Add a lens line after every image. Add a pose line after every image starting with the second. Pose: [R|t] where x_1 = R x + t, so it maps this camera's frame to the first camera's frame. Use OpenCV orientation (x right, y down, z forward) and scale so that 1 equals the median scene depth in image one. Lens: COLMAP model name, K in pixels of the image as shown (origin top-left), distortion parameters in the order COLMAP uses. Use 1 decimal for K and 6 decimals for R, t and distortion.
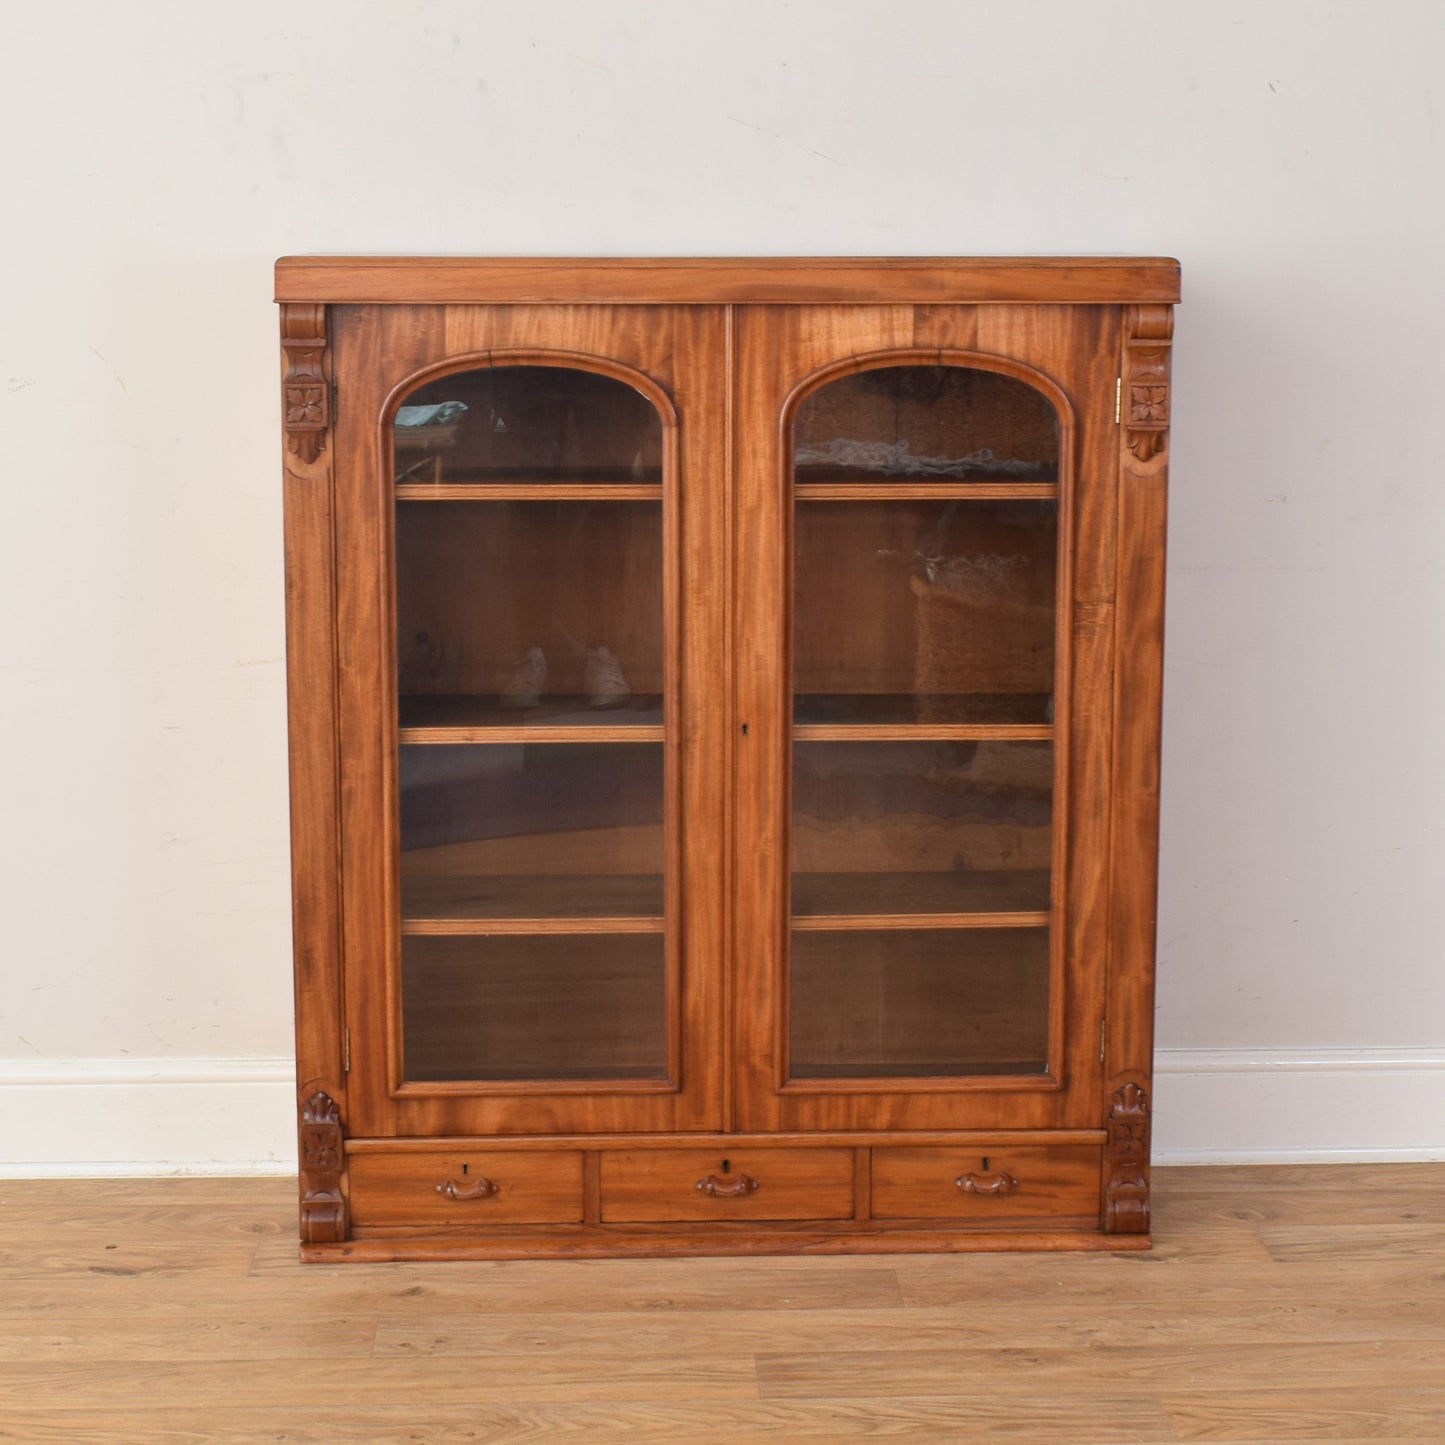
lens RADIAL K [[2940.1, 0, 718.0], [0, 2940.1, 724.2], [0, 0, 1]] dist [-0.038071, 0.000000]
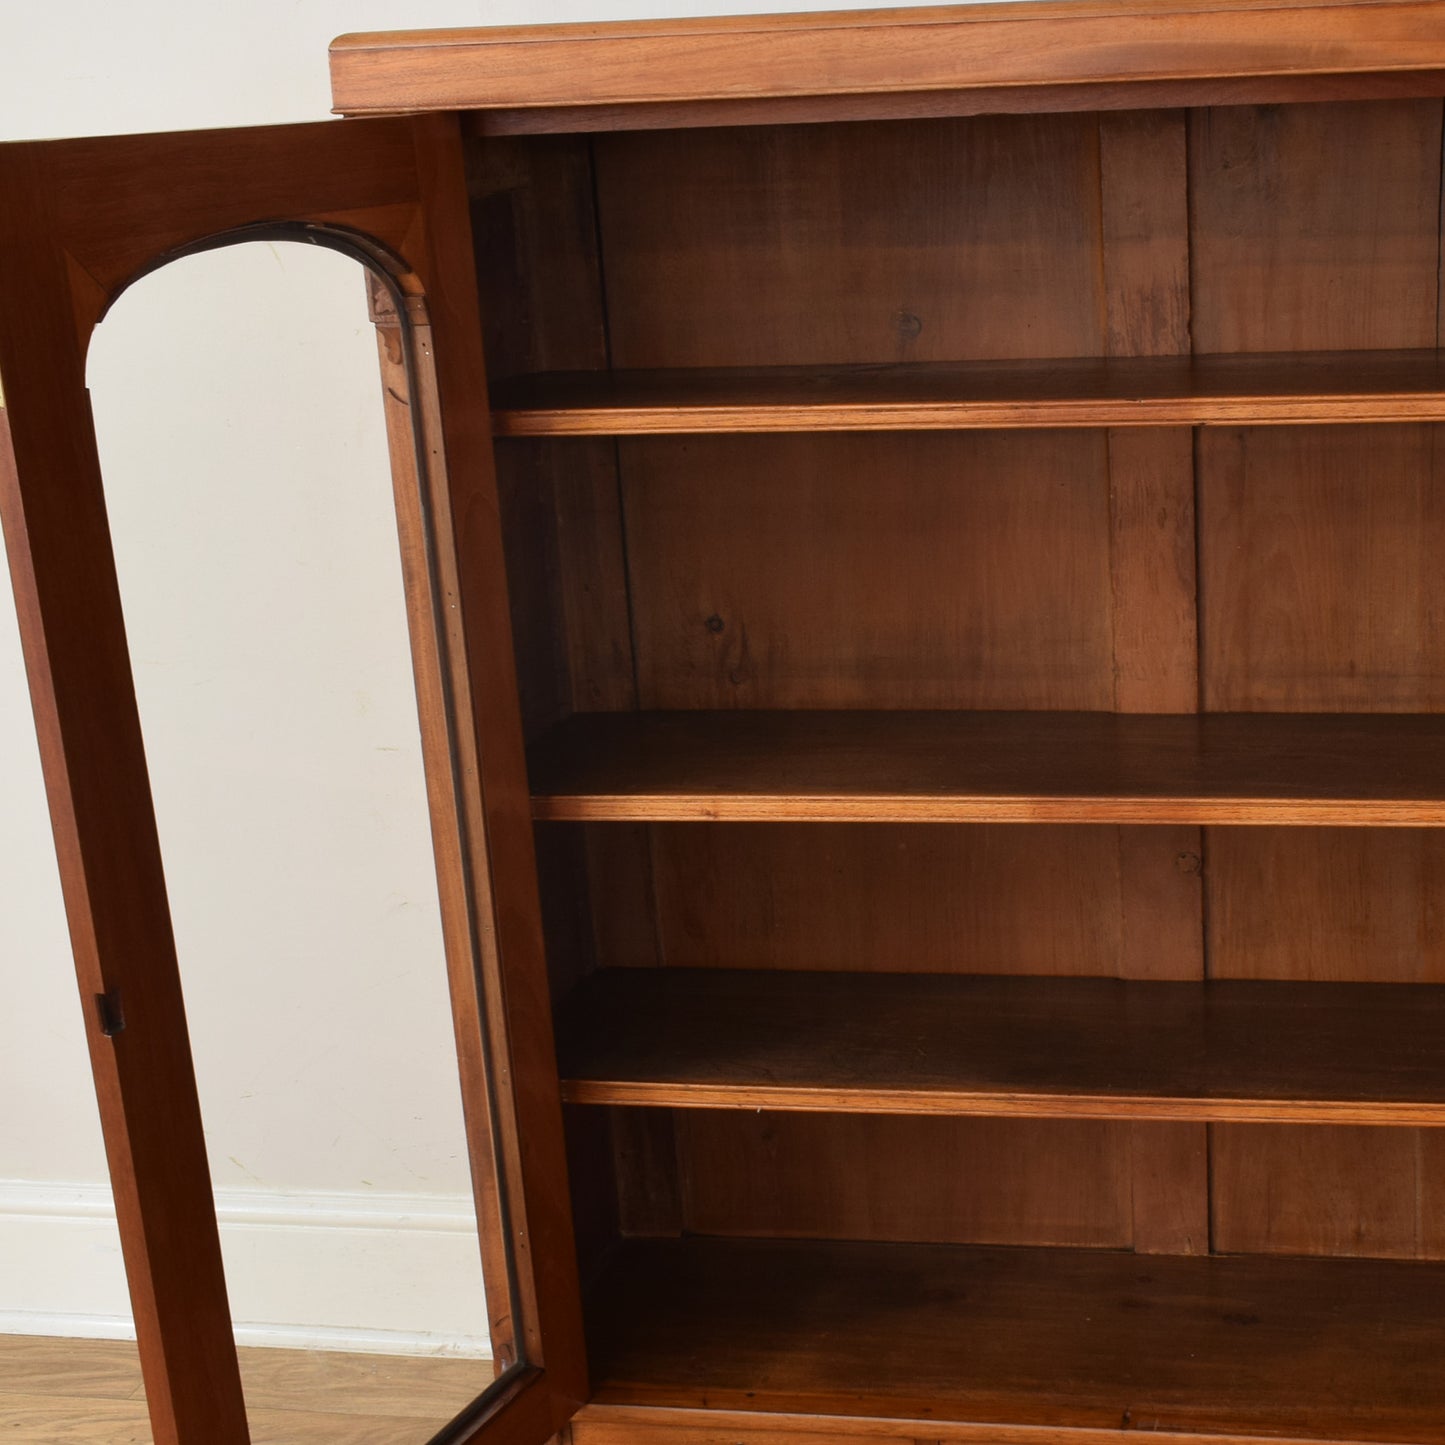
lens RADIAL K [[3042.2, 0, 778.3], [0, 3042.2, 951.4], [0, 0, 1]] dist [-0.036598, 0.000000]
pose [[0.978075, 0.016544, -0.207594, 0.068645], [0.009318, 0.992365, 0.122987, -0.048734], [0.208043, -0.122224, 0.970453, 0.394126]]
